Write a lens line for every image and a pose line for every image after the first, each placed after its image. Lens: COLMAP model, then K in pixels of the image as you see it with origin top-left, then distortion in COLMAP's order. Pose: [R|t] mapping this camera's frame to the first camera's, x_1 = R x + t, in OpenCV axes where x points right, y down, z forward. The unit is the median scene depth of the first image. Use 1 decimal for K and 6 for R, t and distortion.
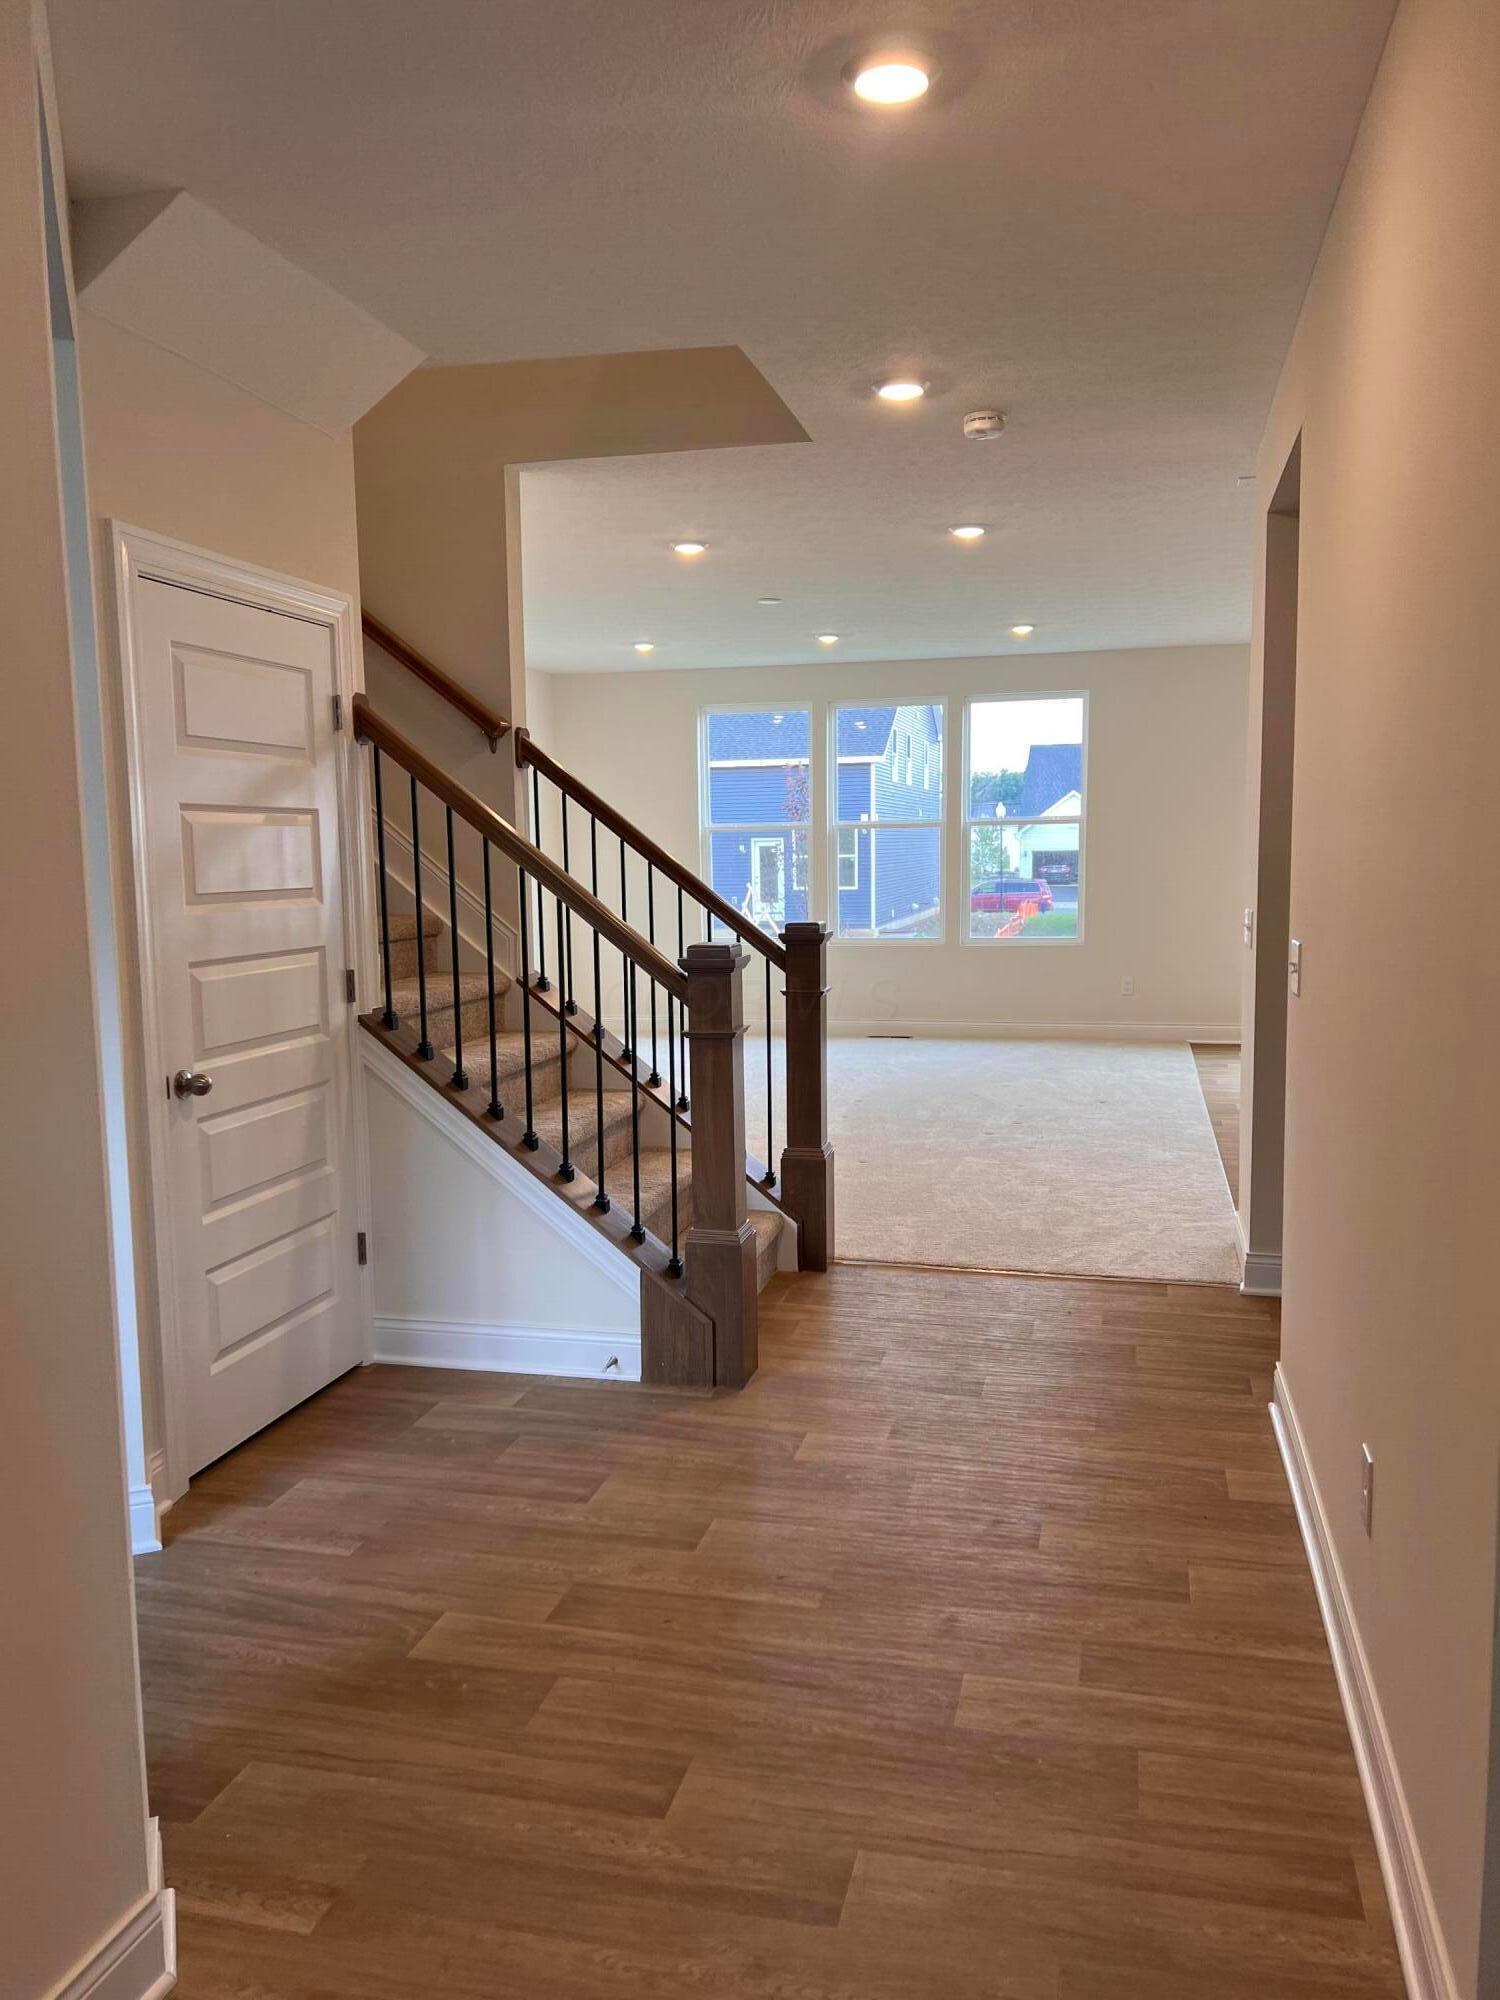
lens RADIAL K [[1507.3, 0, 745.2], [0, 1507.3, 996.5], [0, 0, 1]] dist [0.063512, -0.072721]
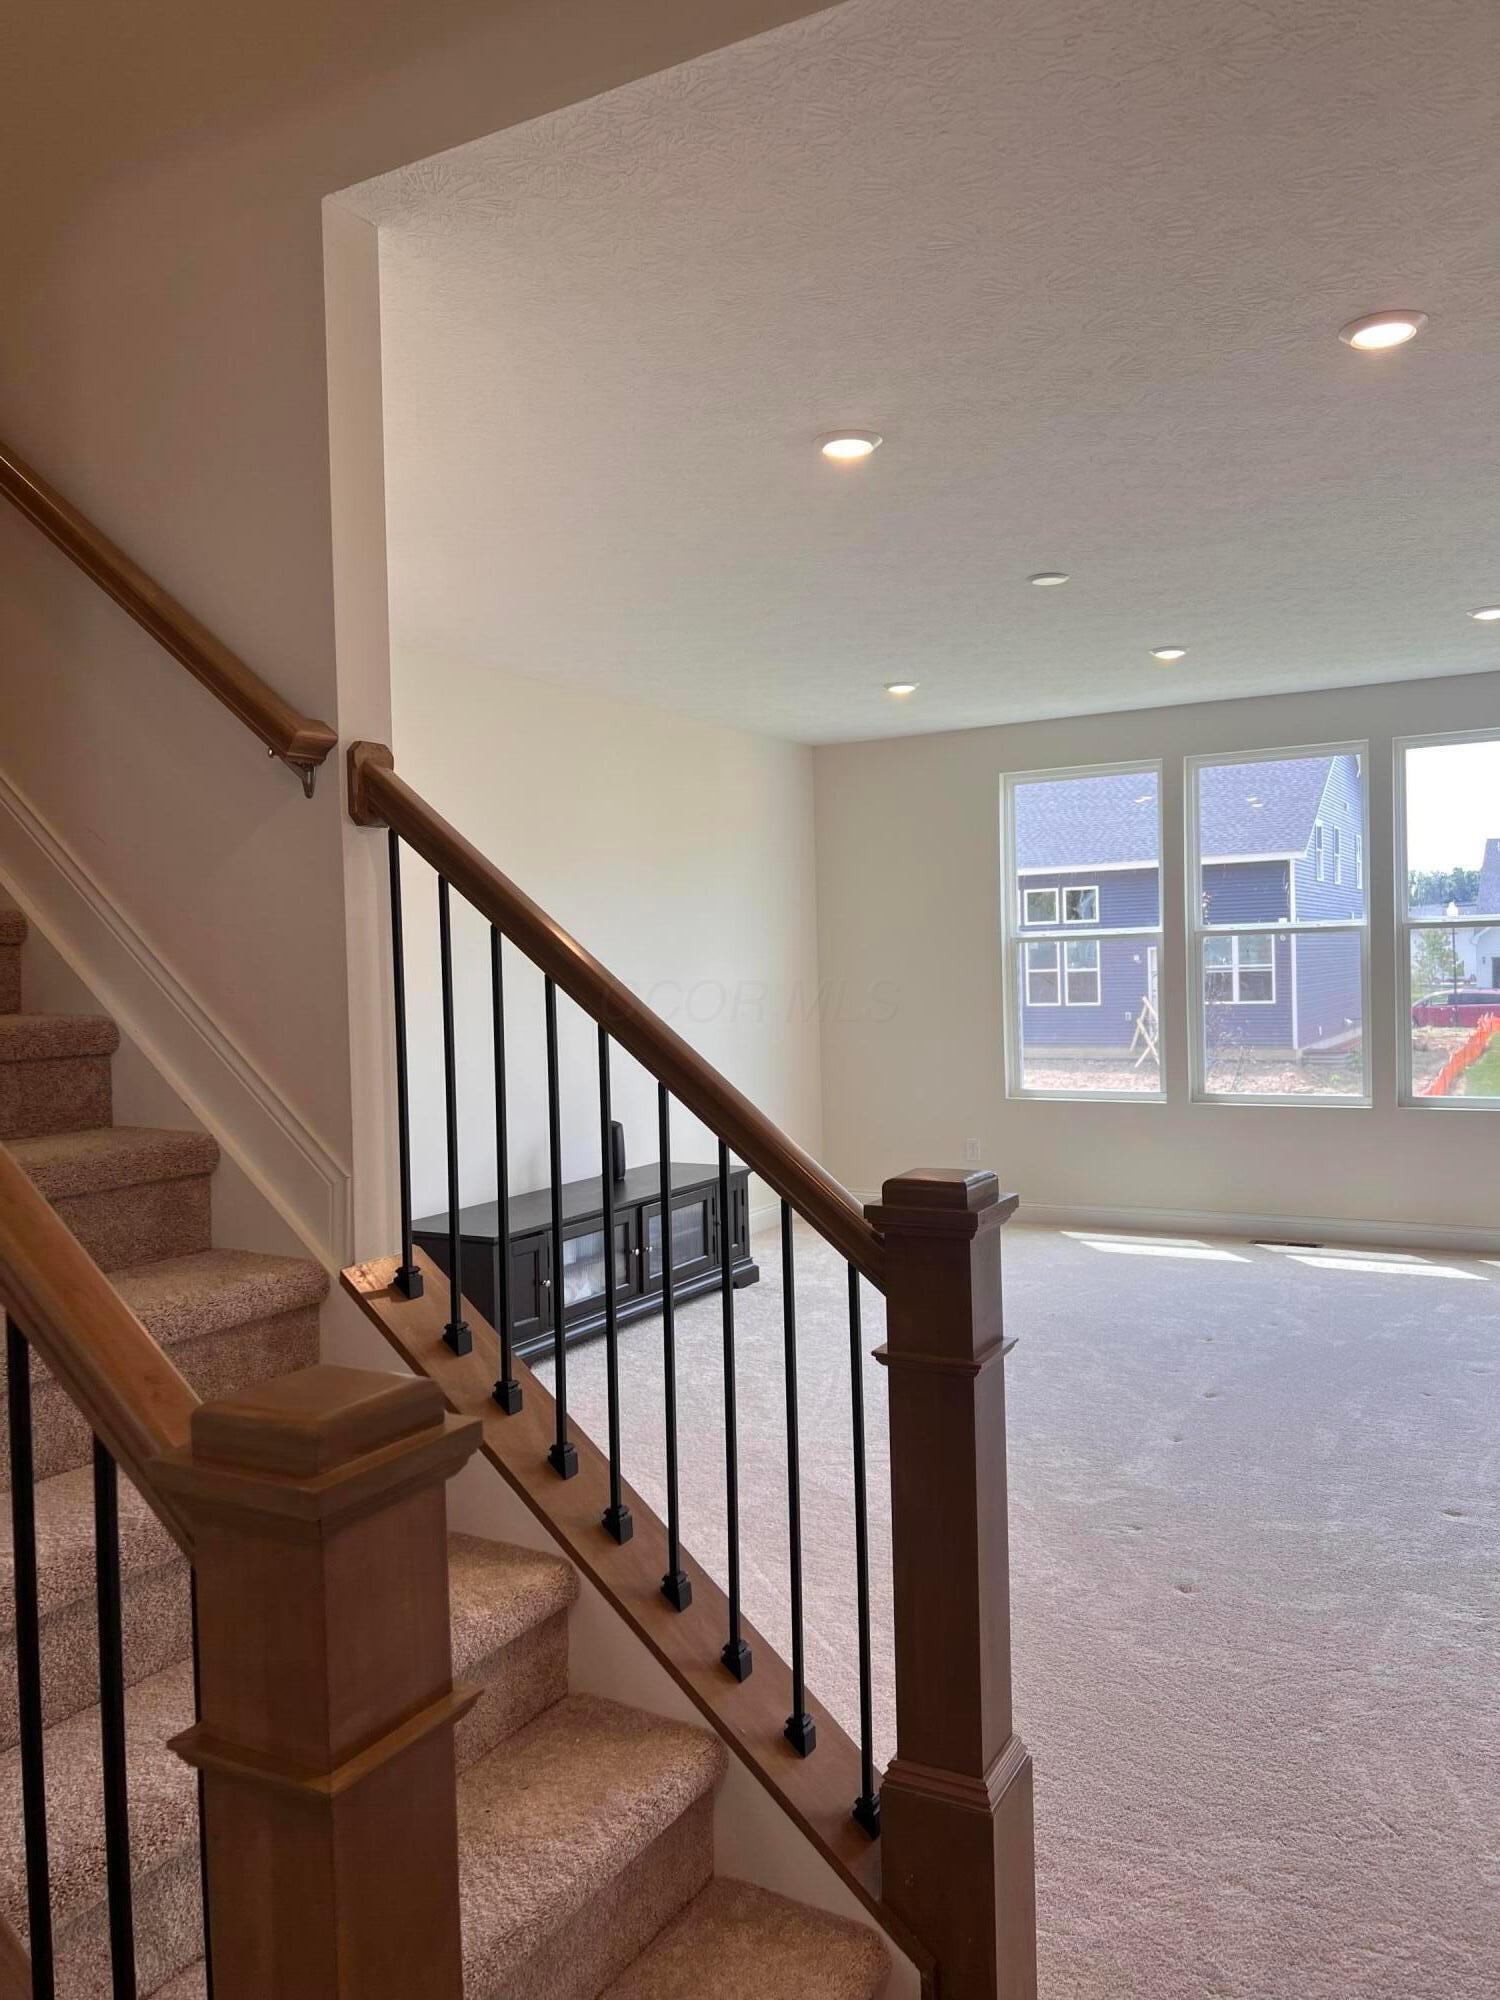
lens RADIAL K [[1507.3, 0, 747.7], [0, 1507.3, 993.6], [0, 0, 1]] dist [0.063512, -0.072721]
pose [[0.964511, -0.005112, -0.263994, 0.046324], [-0.014681, 0.997228, -0.072947, -0.033019], [0.263635, 0.074234, 0.961762, 0.289081]]
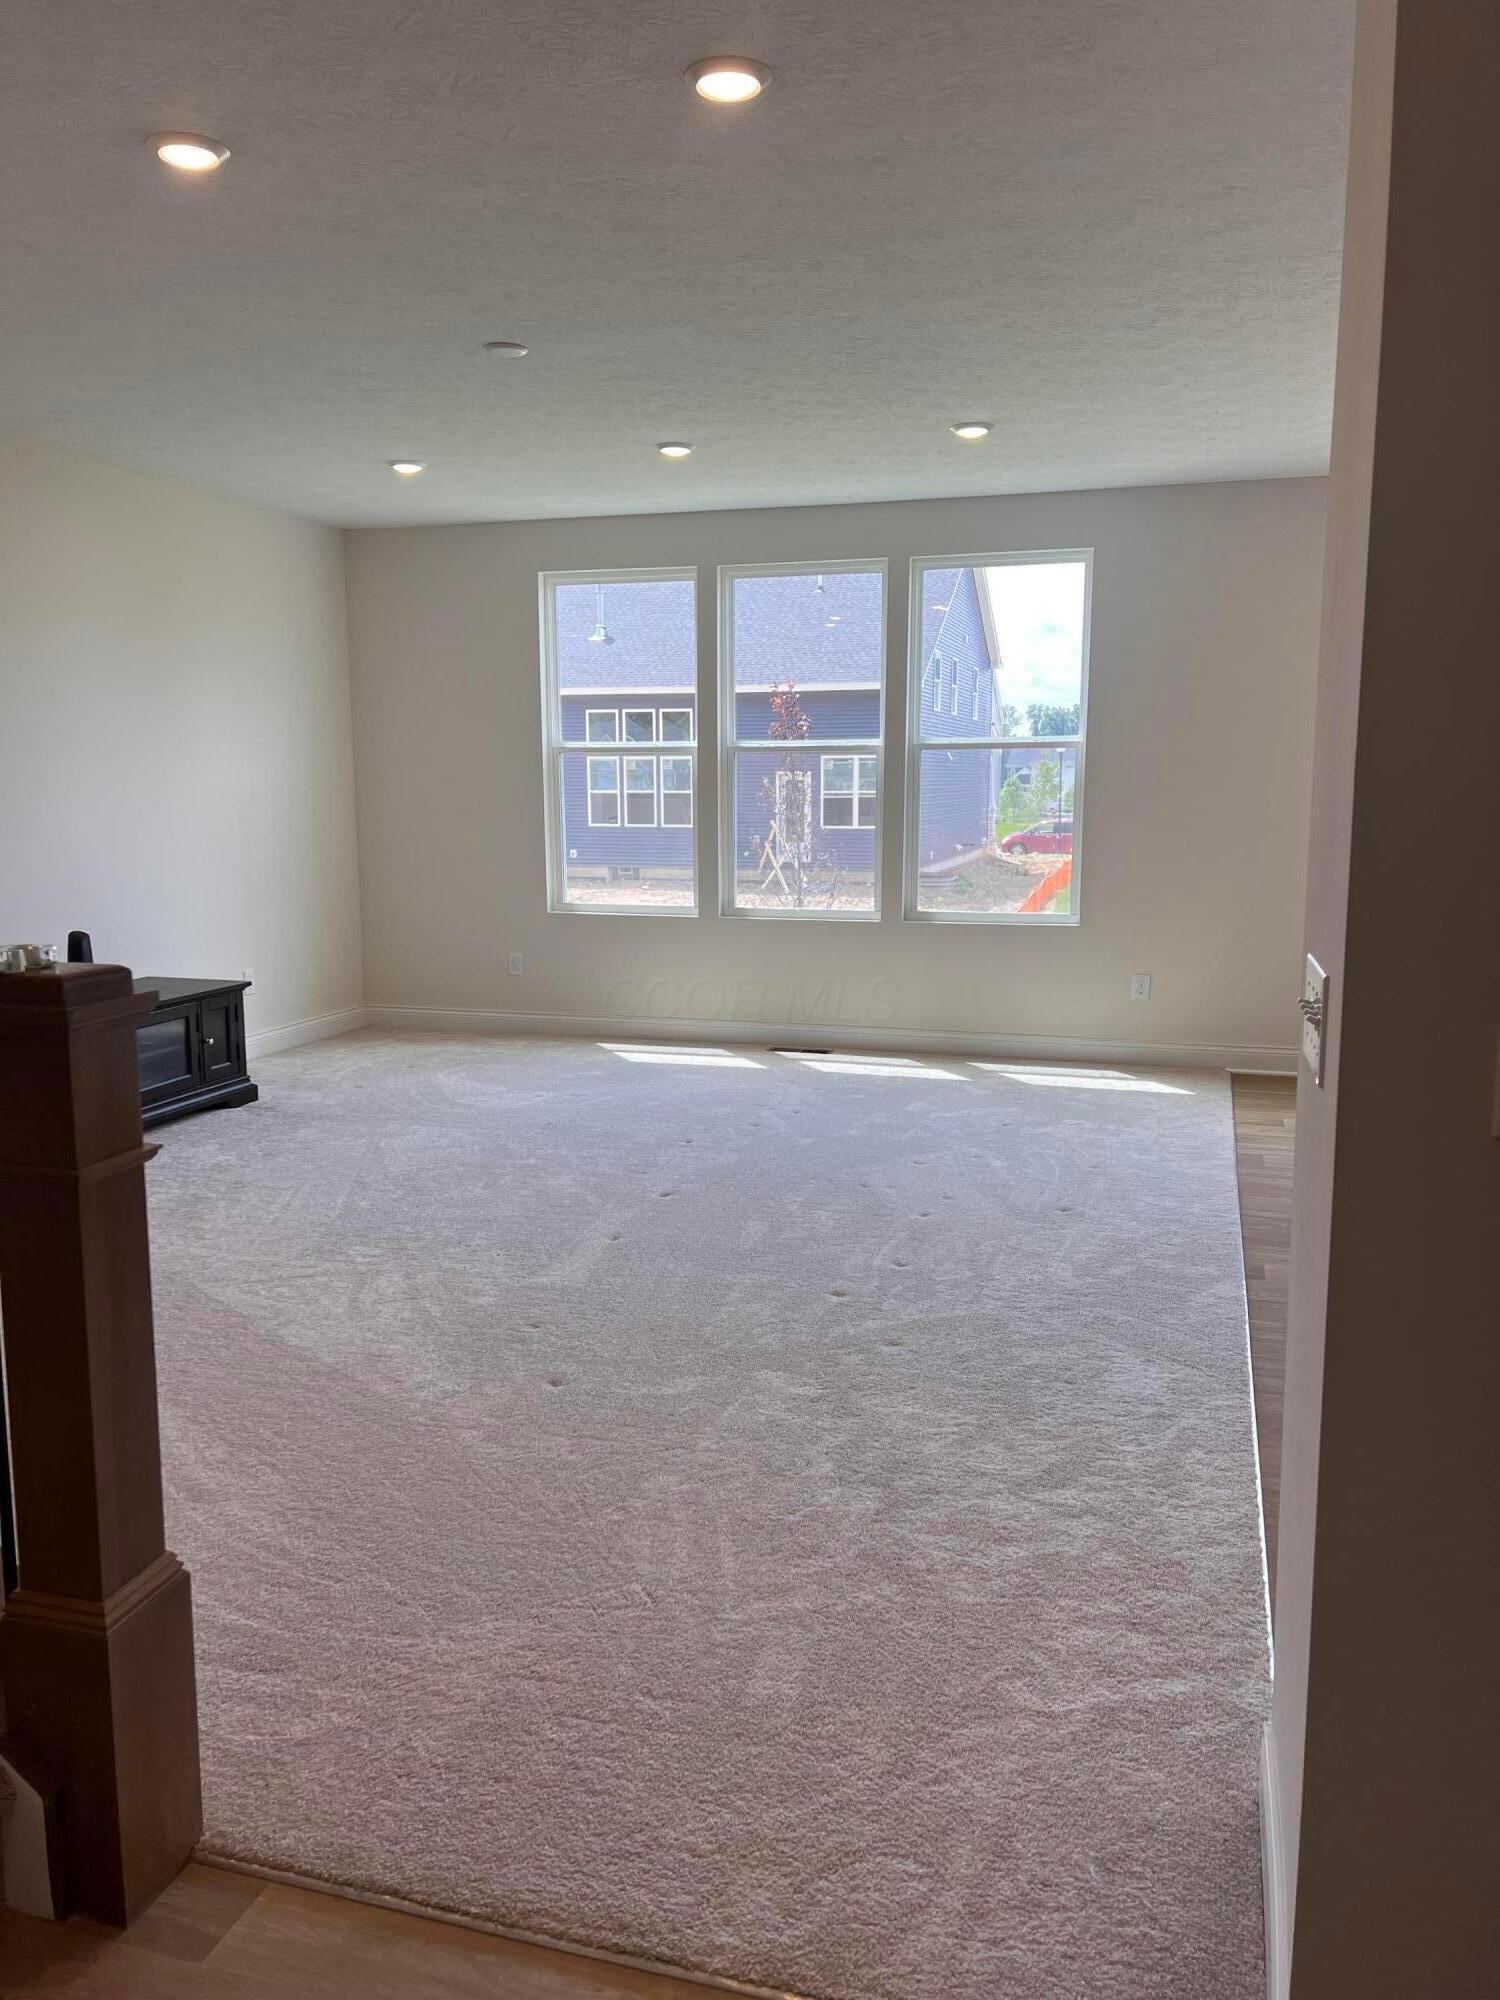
lens RADIAL K [[1507.3, 0, 742.8], [0, 1507.3, 986.3], [0, 0, 1]] dist [0.063512, -0.072721]
pose [[0.998901, 0.018641, -0.043008, 0.104178], [-0.017070, 0.999184, 0.036601, -0.029921], [0.043656, -0.035827, 0.998404, 0.313260]]
